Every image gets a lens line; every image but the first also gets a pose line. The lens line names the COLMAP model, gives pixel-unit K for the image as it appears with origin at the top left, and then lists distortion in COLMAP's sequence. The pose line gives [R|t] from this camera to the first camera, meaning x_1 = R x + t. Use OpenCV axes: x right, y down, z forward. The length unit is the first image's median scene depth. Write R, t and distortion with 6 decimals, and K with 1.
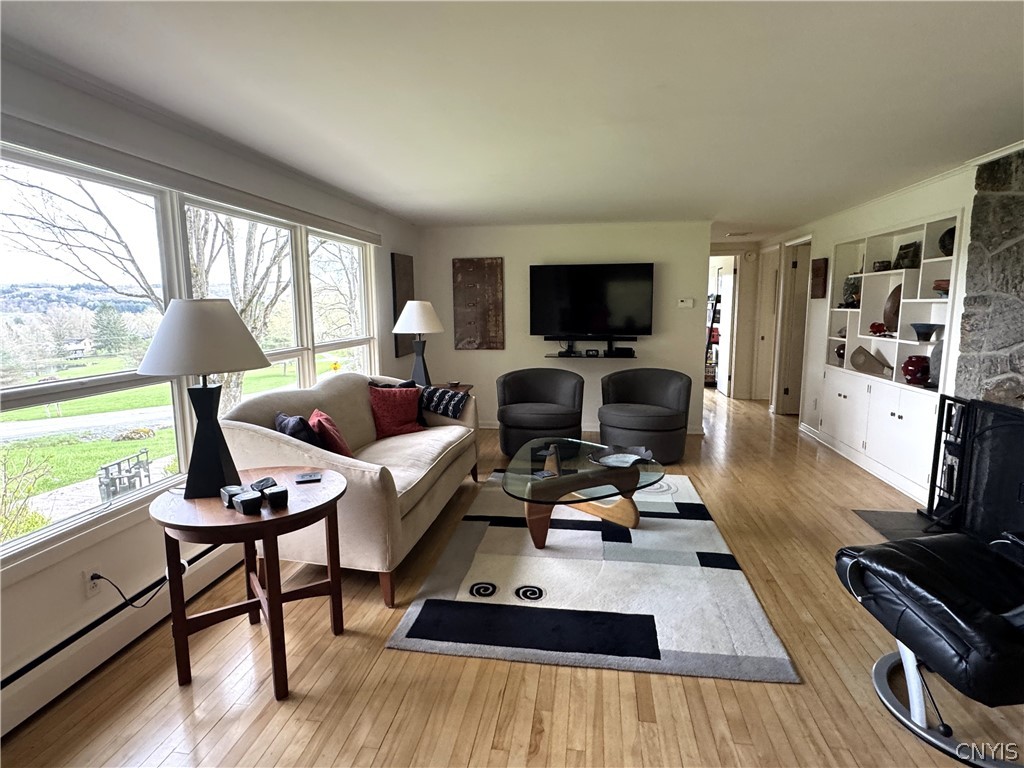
lens RADIAL K [[549.1, 0, 512.0], [0, 549.1, 384.0], [0, 0, 1]] dist [0.000437, 0.001150]
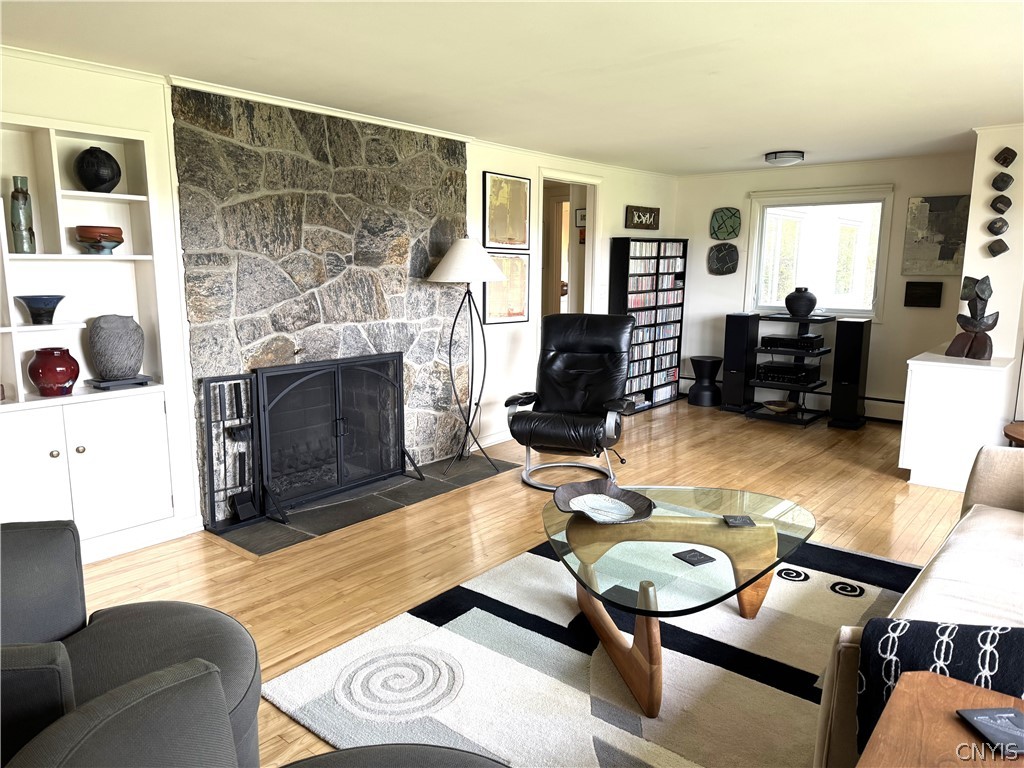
lens RADIAL K [[716.6, 0, 512.0], [0, 716.6, 384.0], [0, 0, 1]] dist [0.126632, -0.200992]
pose [[-0.854305, -0.084482, 0.512860, -0.141256], [0.074784, 0.956458, 0.282126, -0.262317], [-0.514364, 0.279376, -0.810789, 1.812745]]
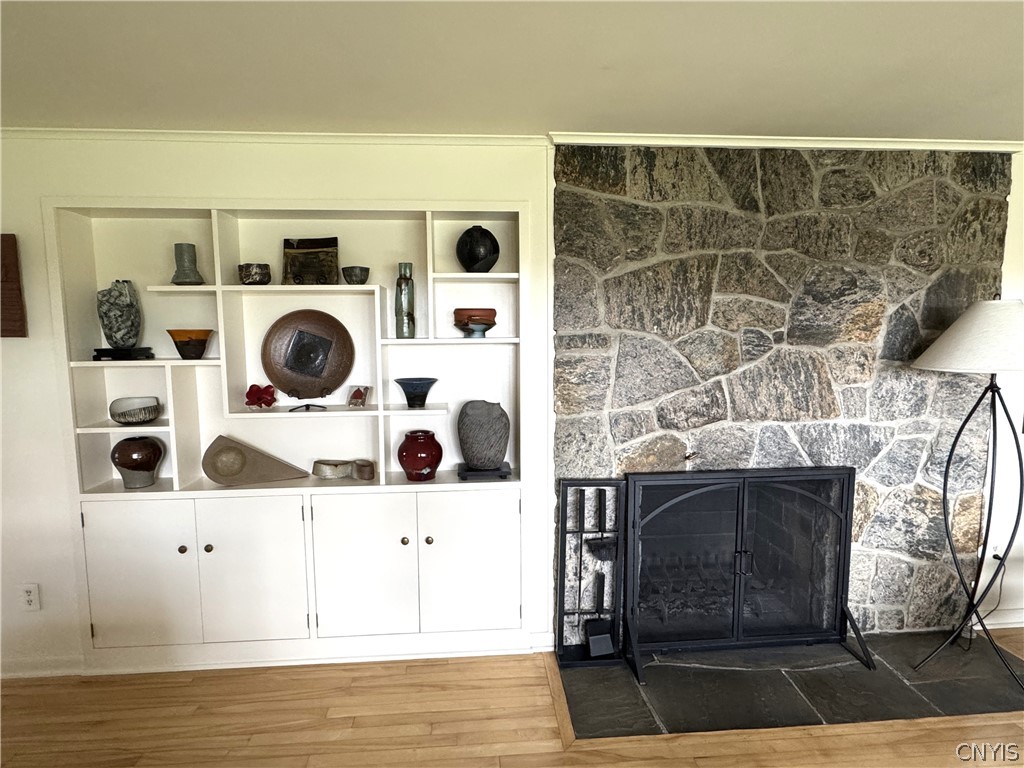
lens RADIAL K [[549.1, 0, 512.0], [0, 549.1, 384.0], [0, 0, 1]] dist [0.000437, 0.001150]
pose [[-0.219444, -0.095103, 0.970979, 0.181261], [0.149795, 0.980153, 0.129856, -0.214639], [-0.964057, 0.173943, -0.200843, 1.312551]]
